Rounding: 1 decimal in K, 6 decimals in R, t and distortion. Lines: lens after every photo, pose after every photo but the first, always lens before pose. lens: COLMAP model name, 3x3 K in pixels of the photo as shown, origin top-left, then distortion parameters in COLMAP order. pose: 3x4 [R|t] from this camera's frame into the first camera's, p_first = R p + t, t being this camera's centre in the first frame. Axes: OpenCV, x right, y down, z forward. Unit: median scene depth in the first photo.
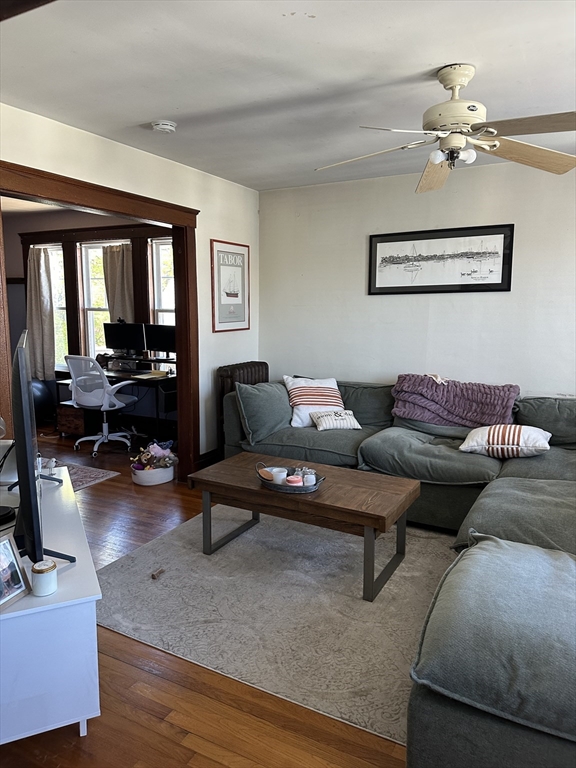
lens RADIAL K [[541.2, 0, 280.8], [0, 541.2, 382.9], [0, 0, 1]] dist [0.038928, -0.039684]
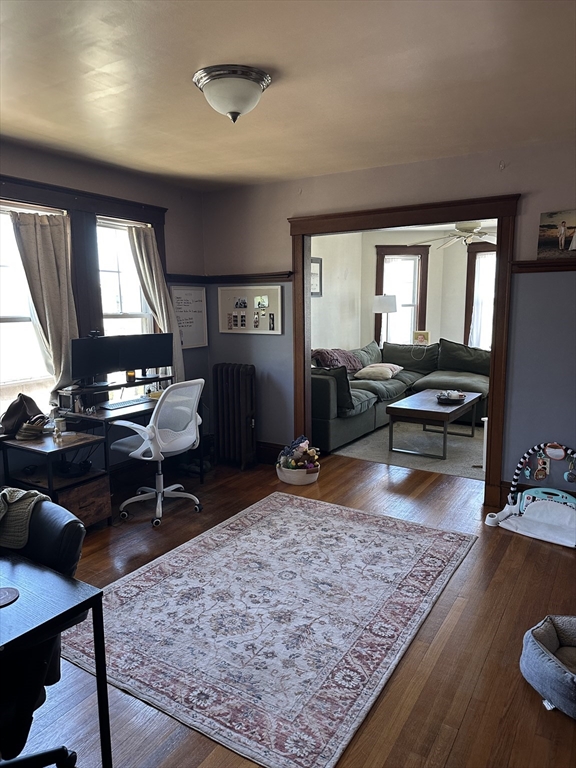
lens RADIAL K [[541.2, 0, 289.9], [0, 541.2, 386.7], [0, 0, 1]] dist [0.038928, -0.039684]
pose [[0.055415, -0.154647, 0.986414, -0.867143], [0.158448, 0.976776, 0.144234, -0.099894], [-0.985811, 0.148303, 0.078632, 0.653827]]
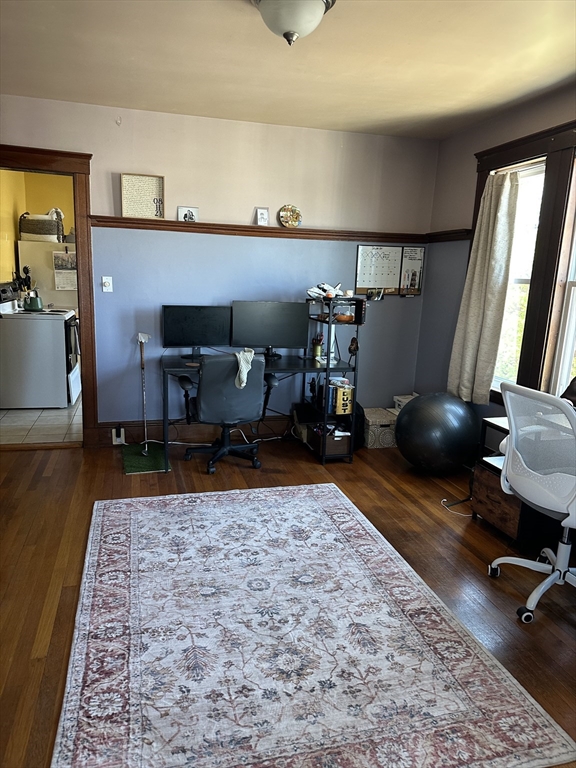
lens RADIAL K [[541.2, 0, 285.6], [0, 541.2, 377.0], [0, 0, 1]] dist [0.038928, -0.039684]
pose [[0.689496, 0.170885, -0.703842, -0.165097], [-0.148130, 0.984499, 0.093914, -0.058892], [0.708980, 0.039507, 0.704121, 0.450042]]
